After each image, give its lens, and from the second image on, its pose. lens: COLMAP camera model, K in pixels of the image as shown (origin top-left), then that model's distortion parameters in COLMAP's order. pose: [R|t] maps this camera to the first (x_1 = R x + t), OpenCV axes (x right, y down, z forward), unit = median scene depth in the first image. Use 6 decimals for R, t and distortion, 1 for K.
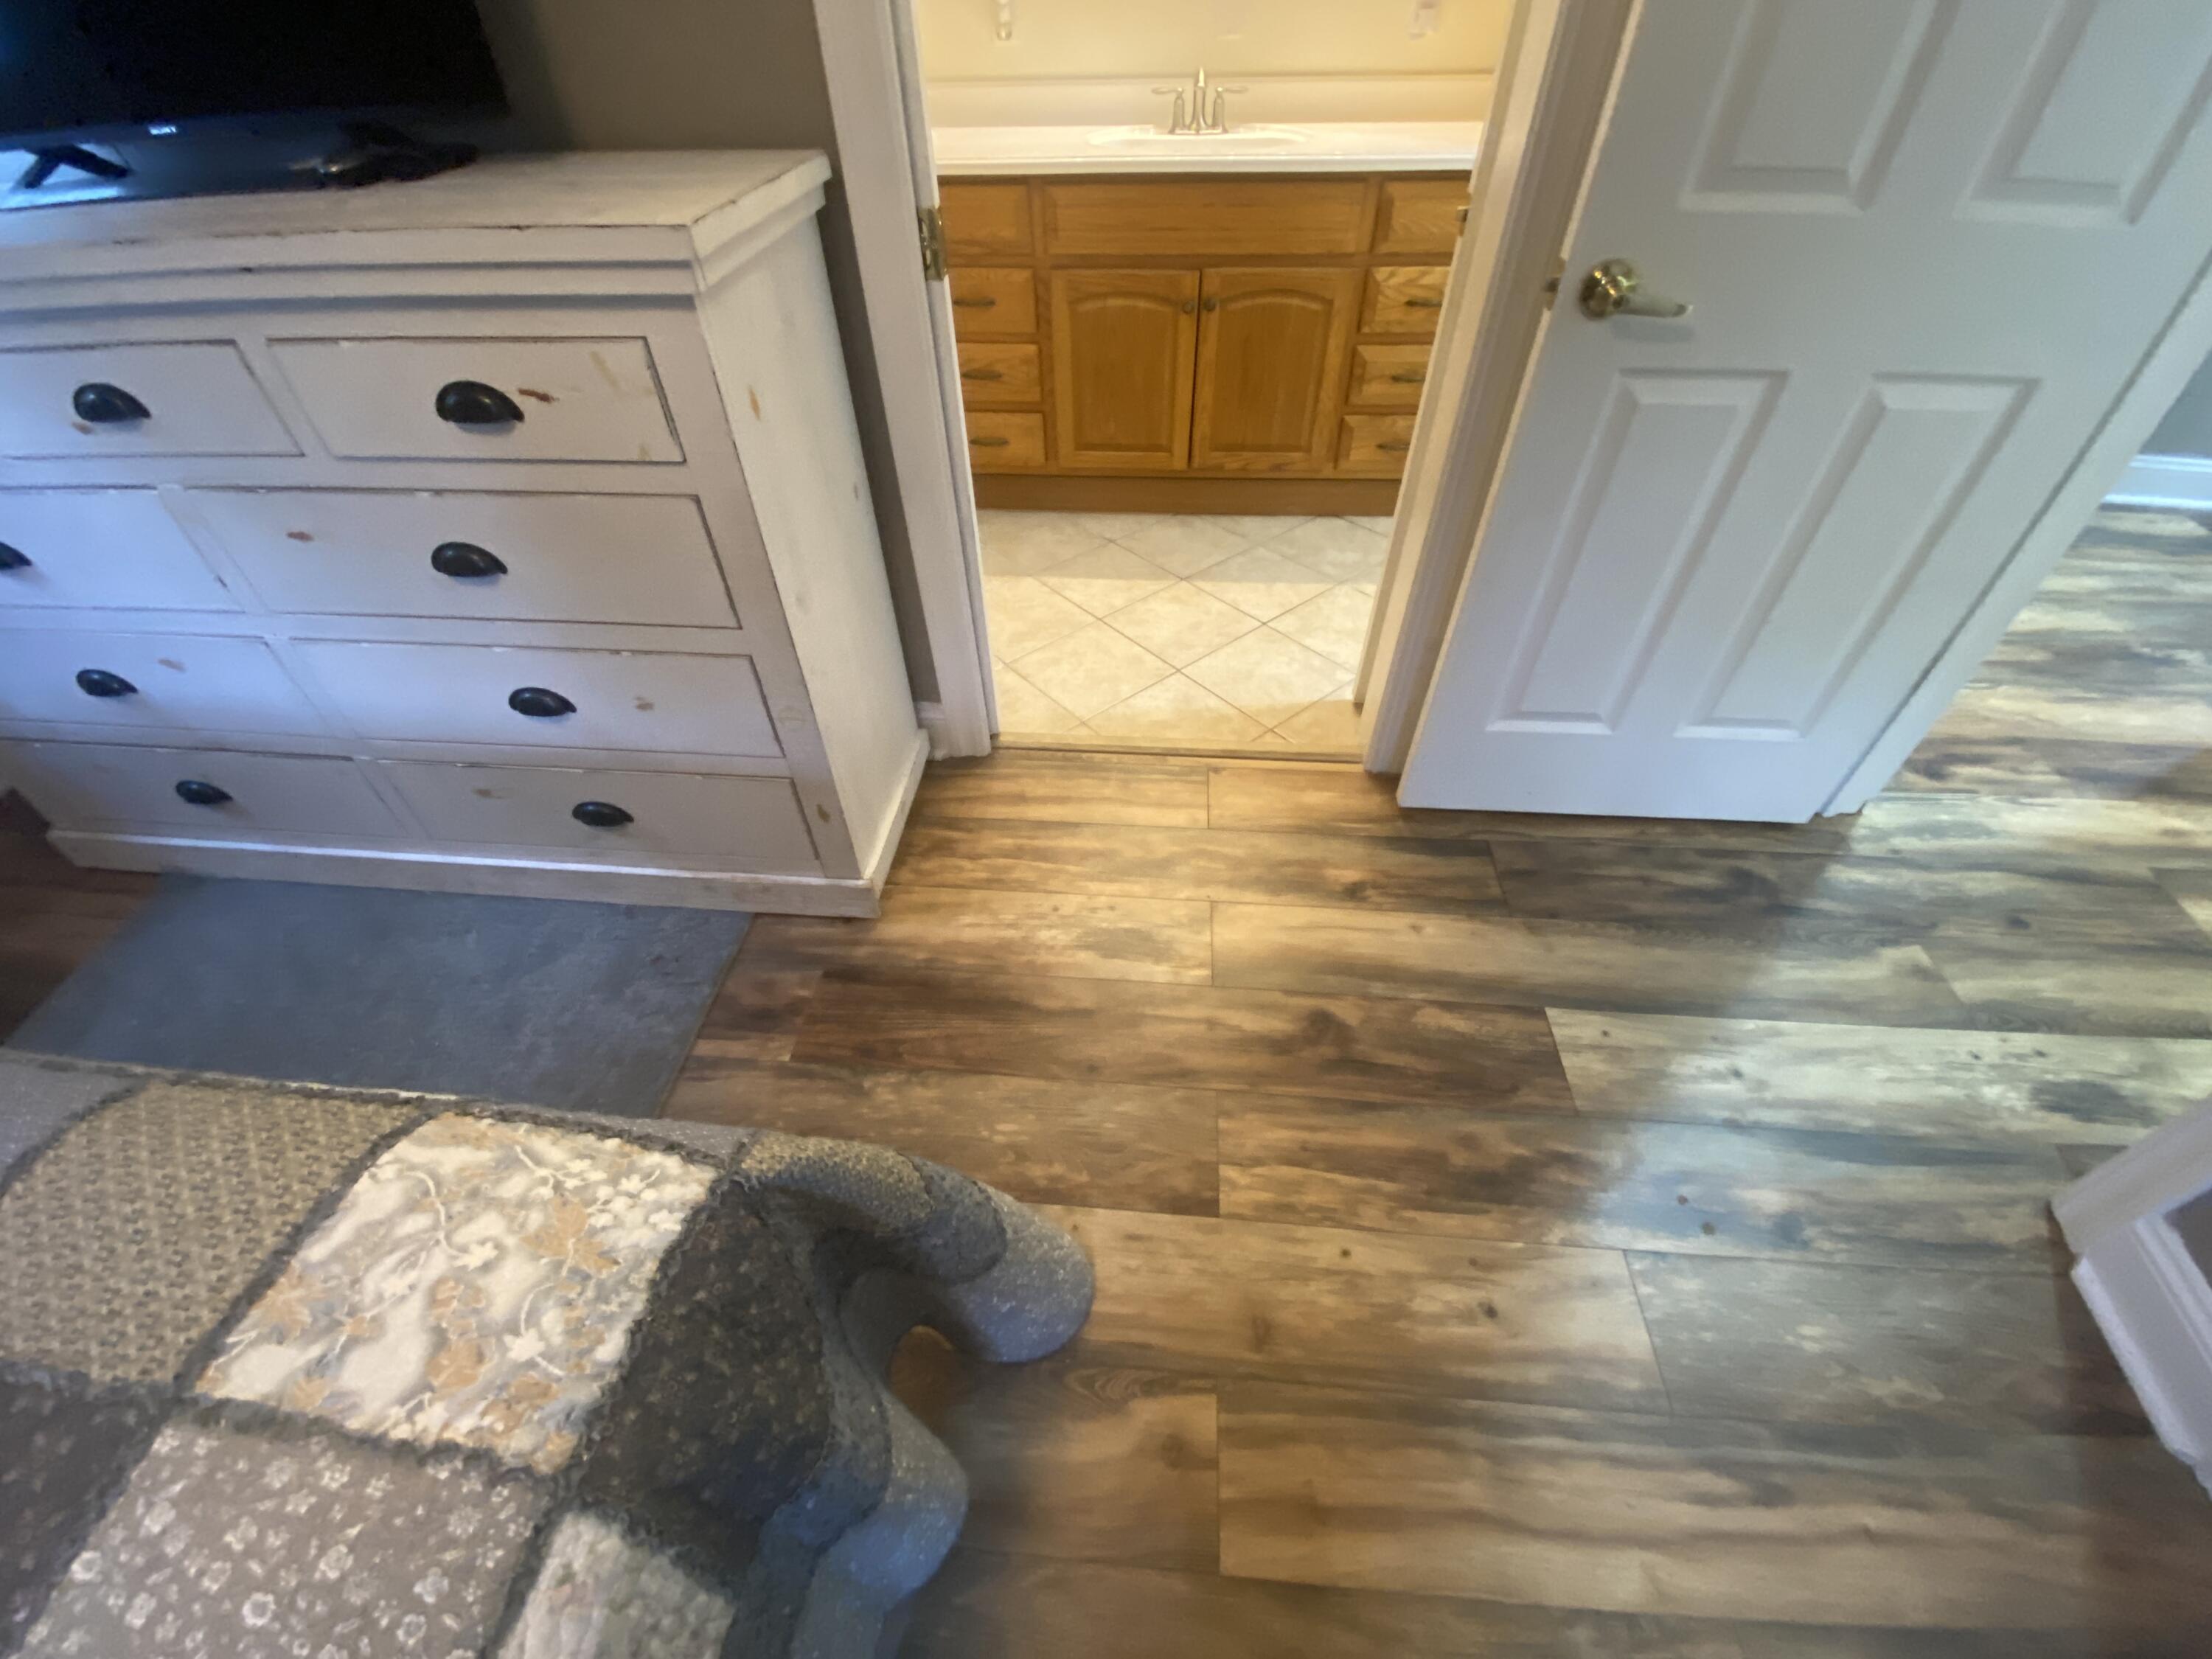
lens RADIAL K [[895.2, 0, 1103.6], [0, 895.2, 805.4], [0, 0, 1]] dist [-0.000389, -0.000084]
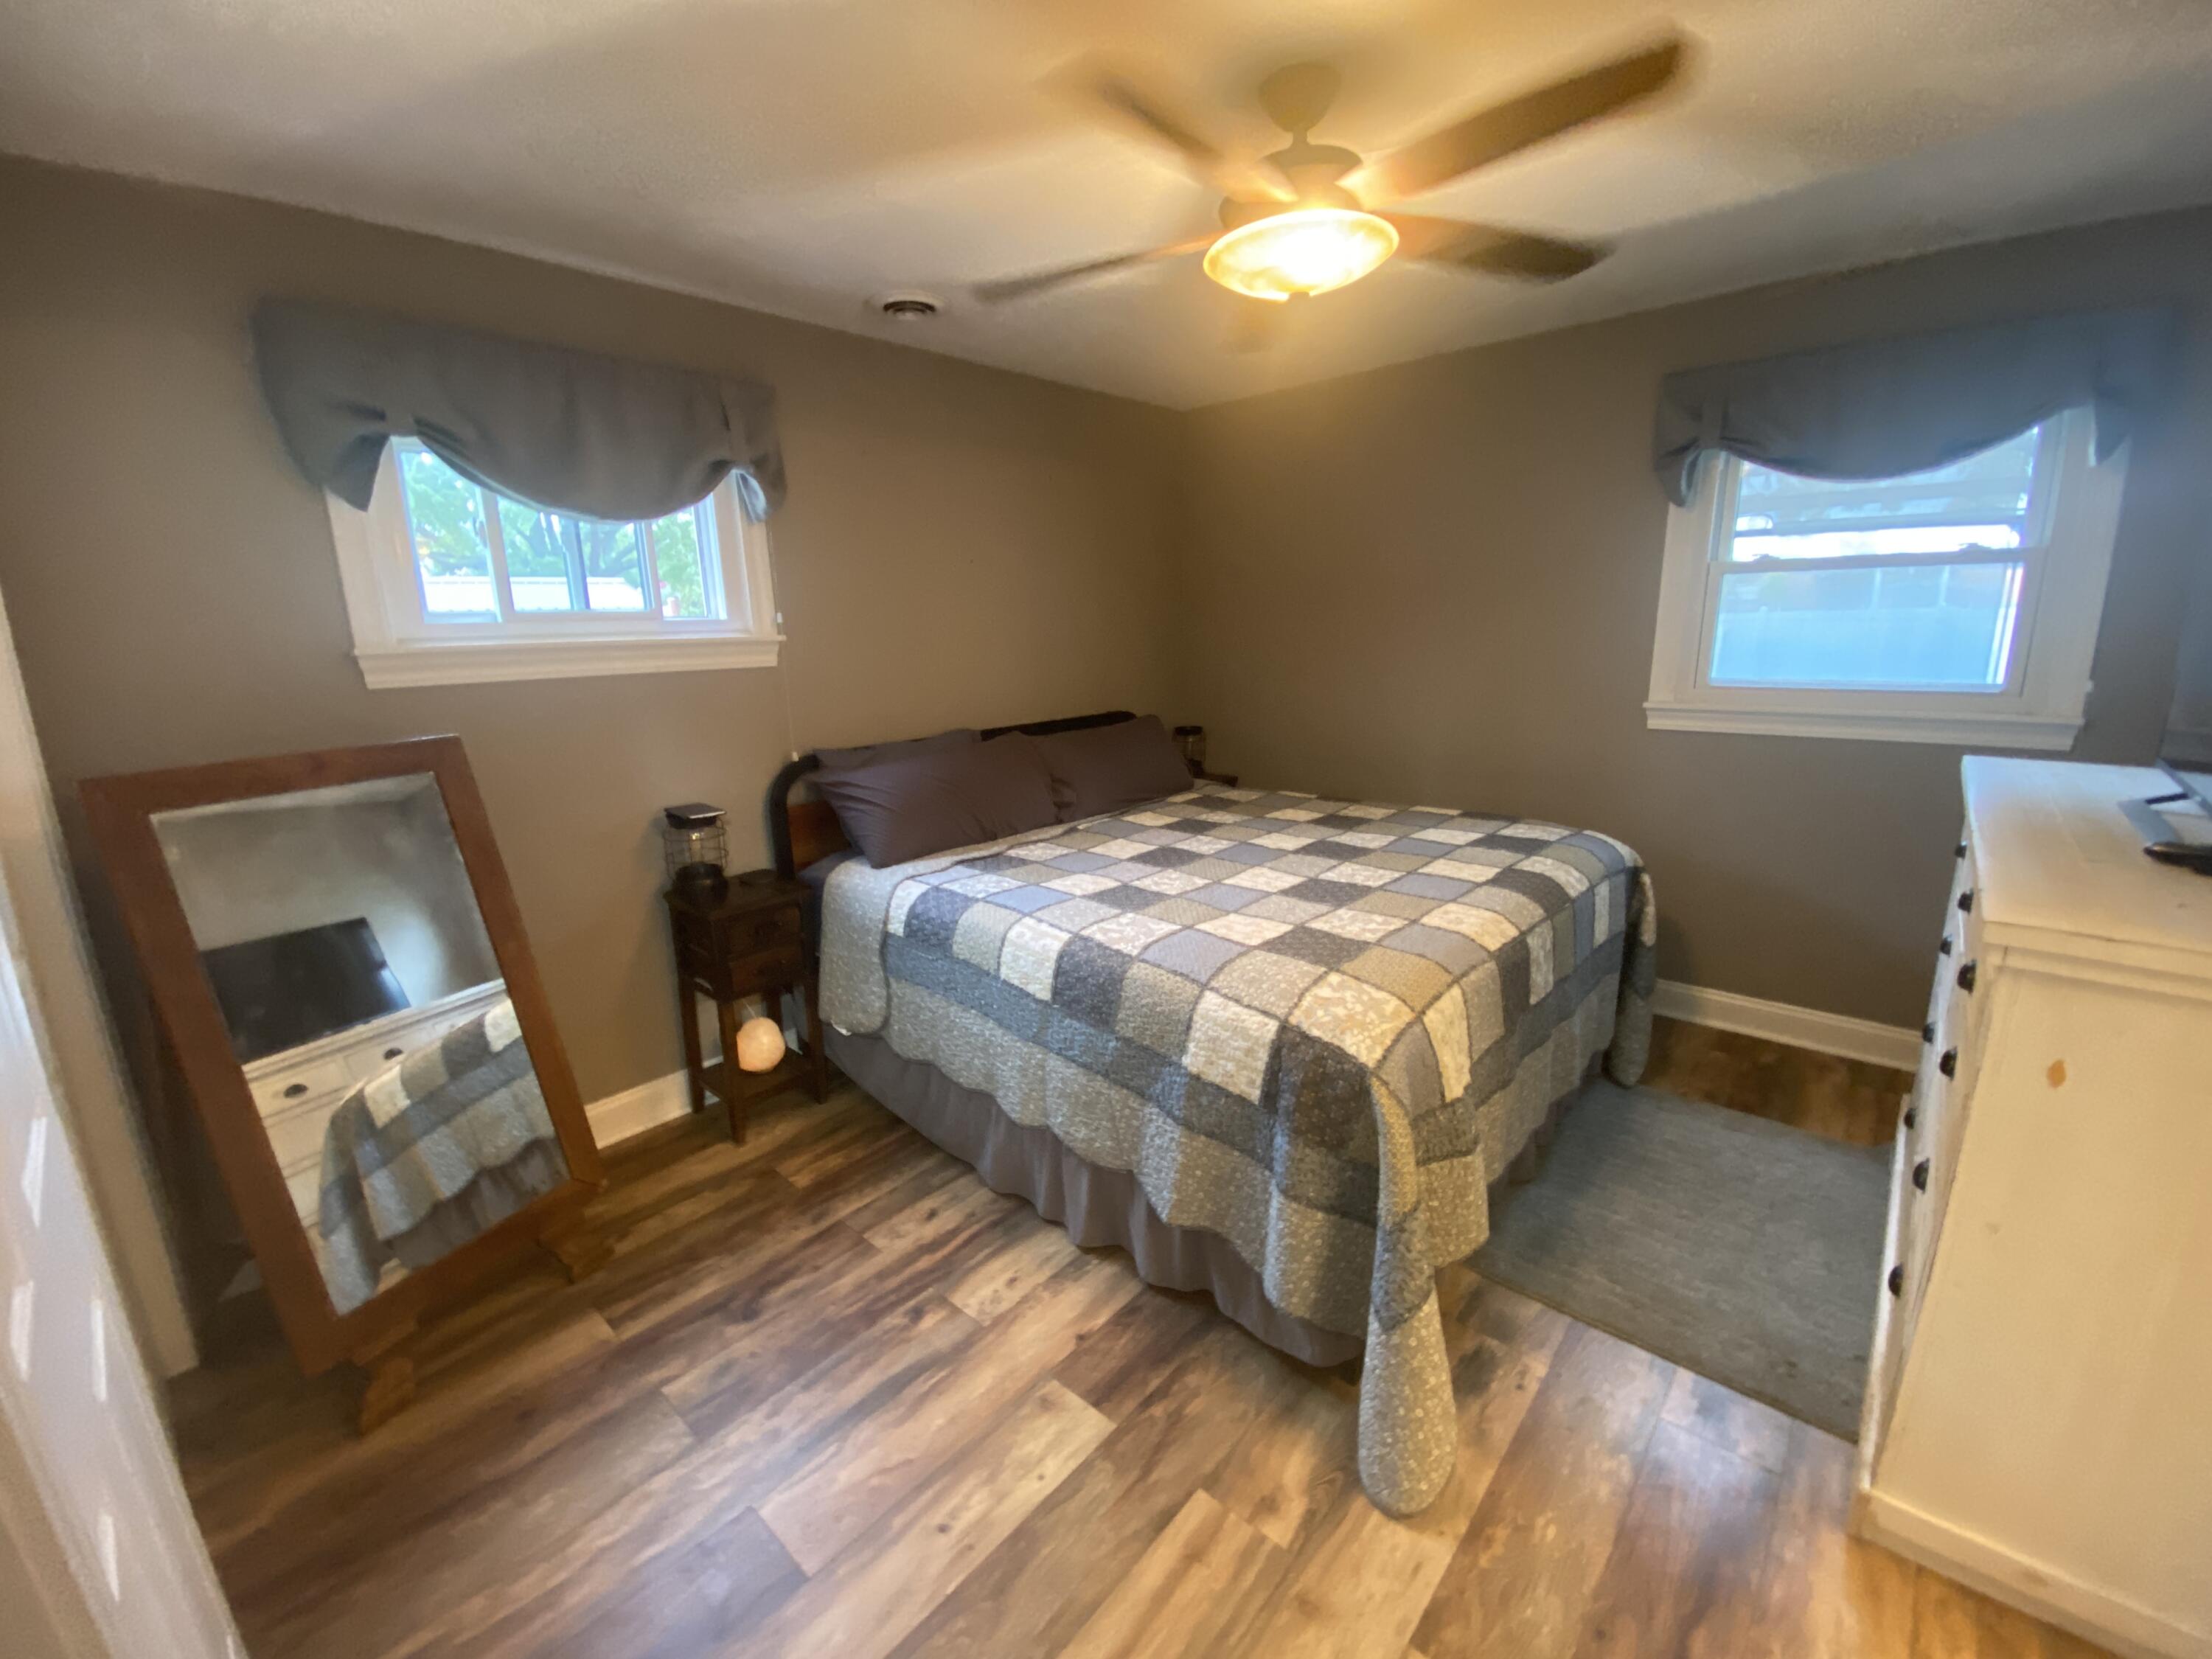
lens RADIAL K [[919.3, 0, 1106.0], [0, 919.3, 829.5], [0, 0, 1]] dist [-0.000970, -0.018542]
pose [[-0.592894, 0.212481, -0.776742, 1.268038], [-0.529086, 0.624371, 0.574655, -0.750593], [0.607079, 0.751673, -0.257765, 0.426529]]
